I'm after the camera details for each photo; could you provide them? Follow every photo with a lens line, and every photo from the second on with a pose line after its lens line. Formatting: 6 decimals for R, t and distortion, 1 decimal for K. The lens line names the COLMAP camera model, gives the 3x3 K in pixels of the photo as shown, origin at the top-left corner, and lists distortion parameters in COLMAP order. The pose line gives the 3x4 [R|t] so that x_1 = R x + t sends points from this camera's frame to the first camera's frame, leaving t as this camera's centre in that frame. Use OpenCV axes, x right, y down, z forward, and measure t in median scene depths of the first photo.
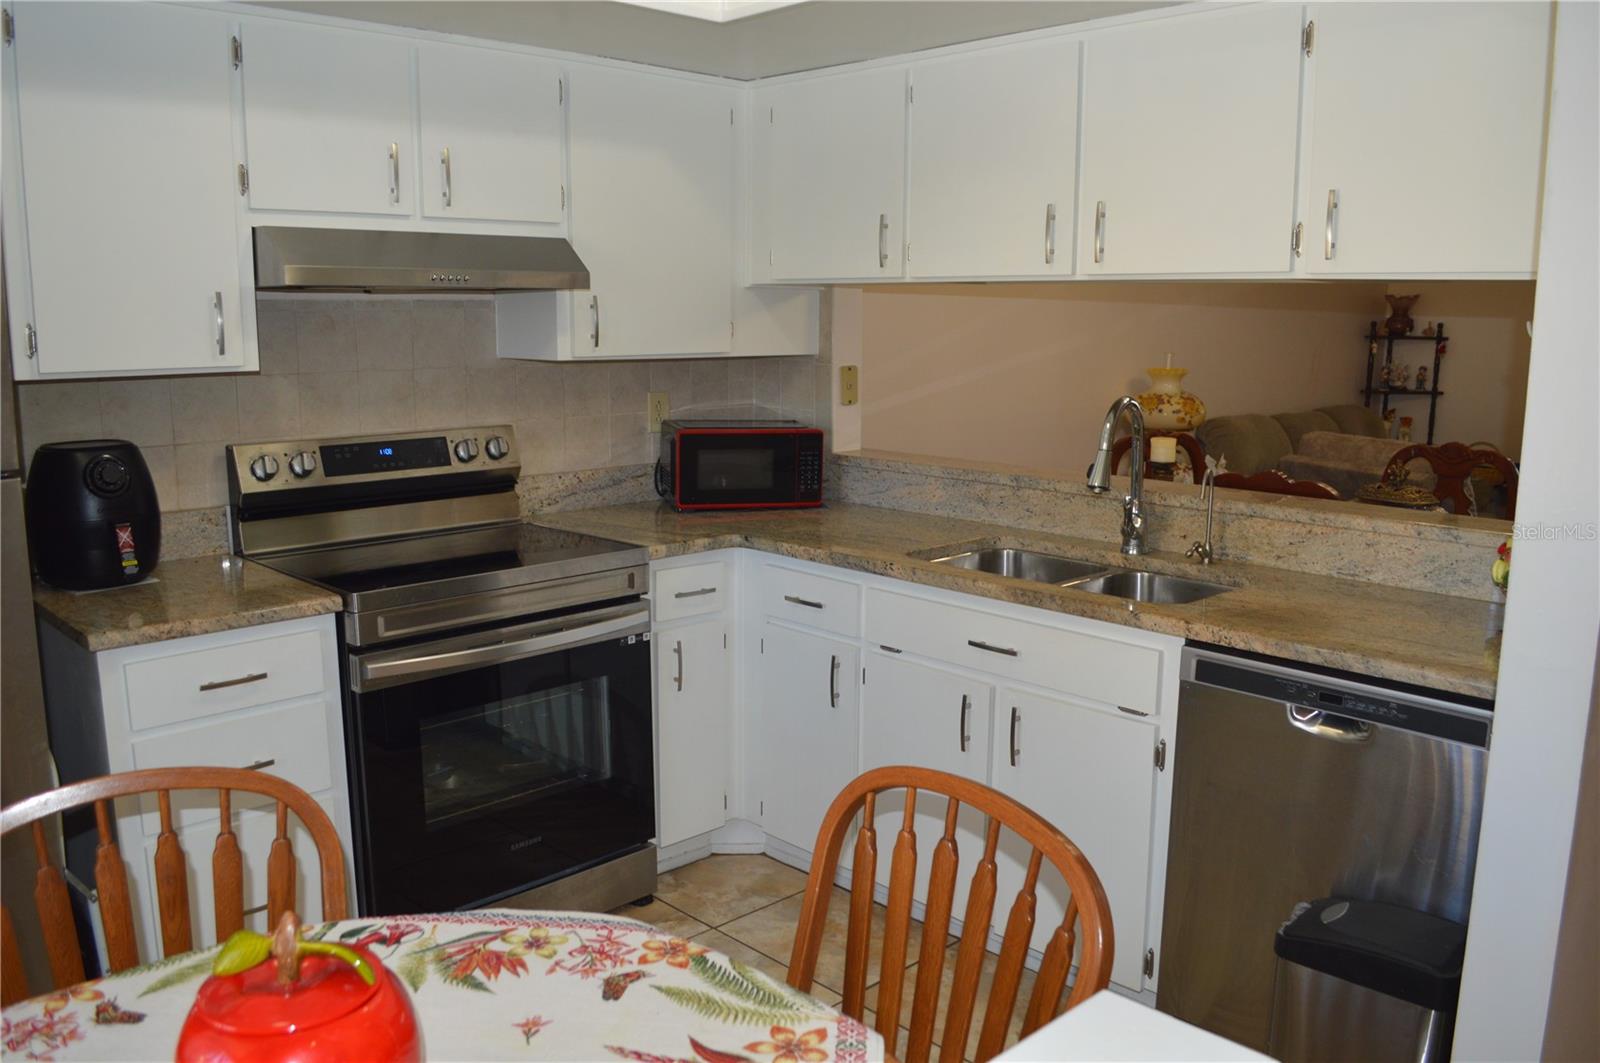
lens RADIAL K [[1279.6, 0, 812.3], [0, 1279.6, 536.9], [0, 0, 1]] dist [-0.089698, 0.017726]
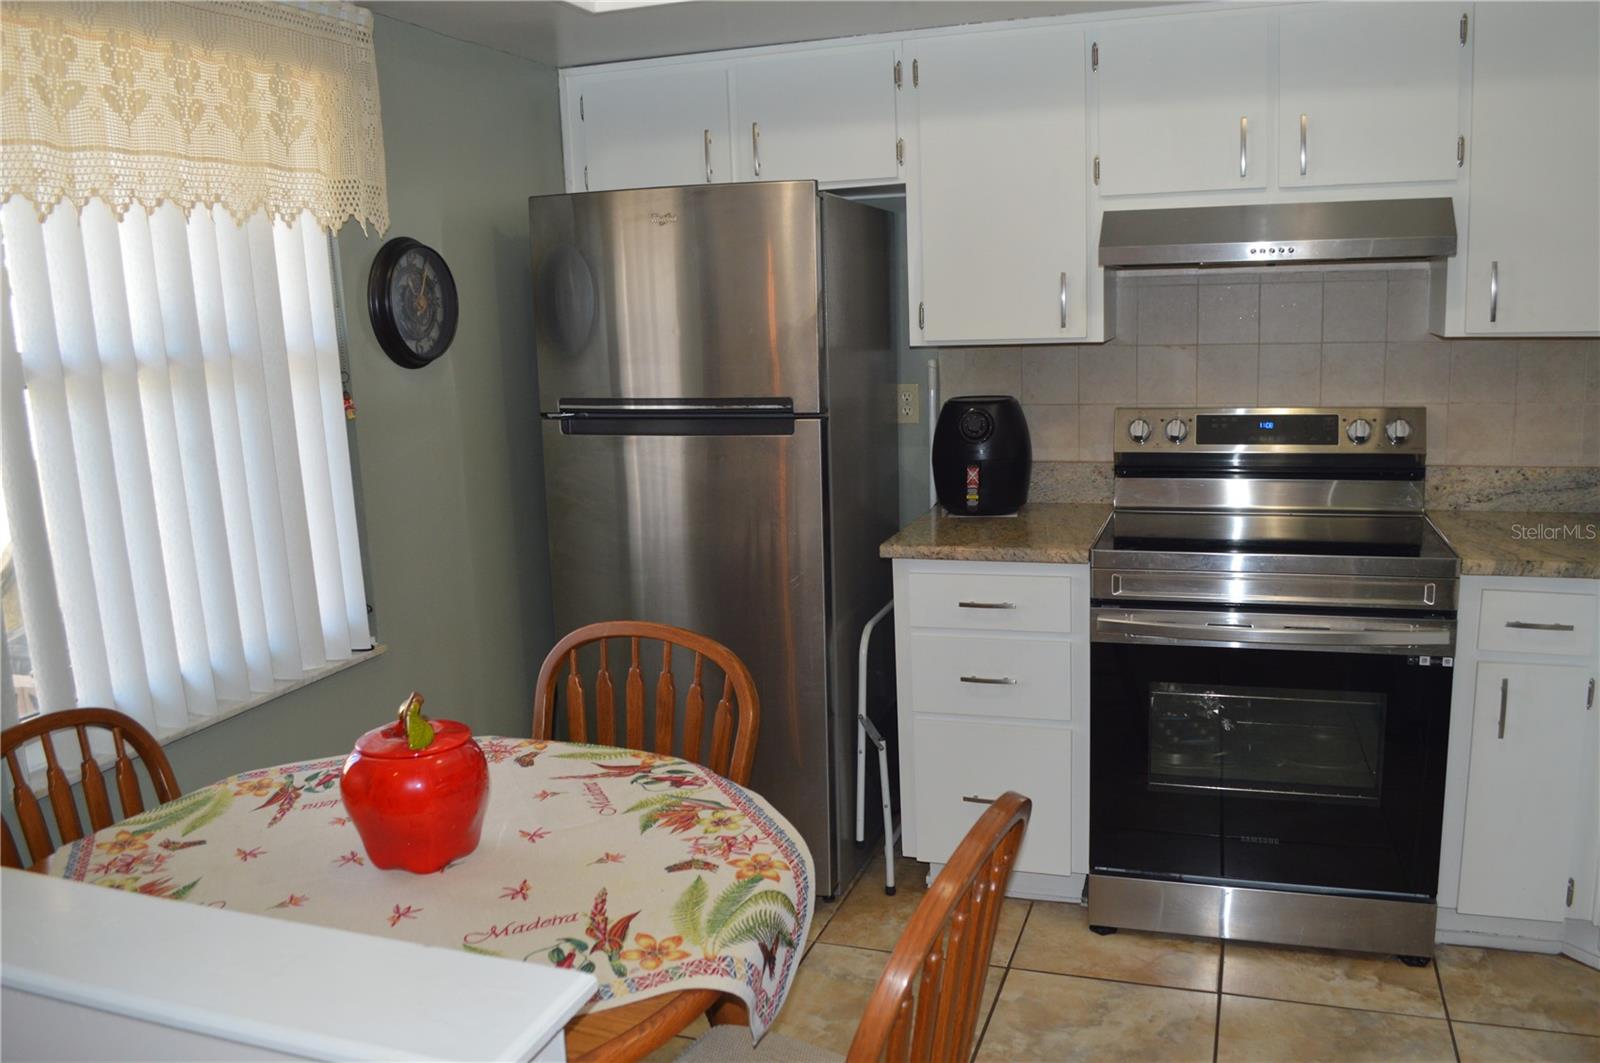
lens RADIAL K [[1279.6, 0, 814.3], [0, 1279.6, 531.8], [0, 0, 1]] dist [-0.089698, 0.017726]
pose [[0.449517, 0.139059, -0.882382, 0.461689], [-0.116495, 0.988498, 0.096436, -0.044921], [0.885643, 0.059444, 0.460546, 0.264576]]
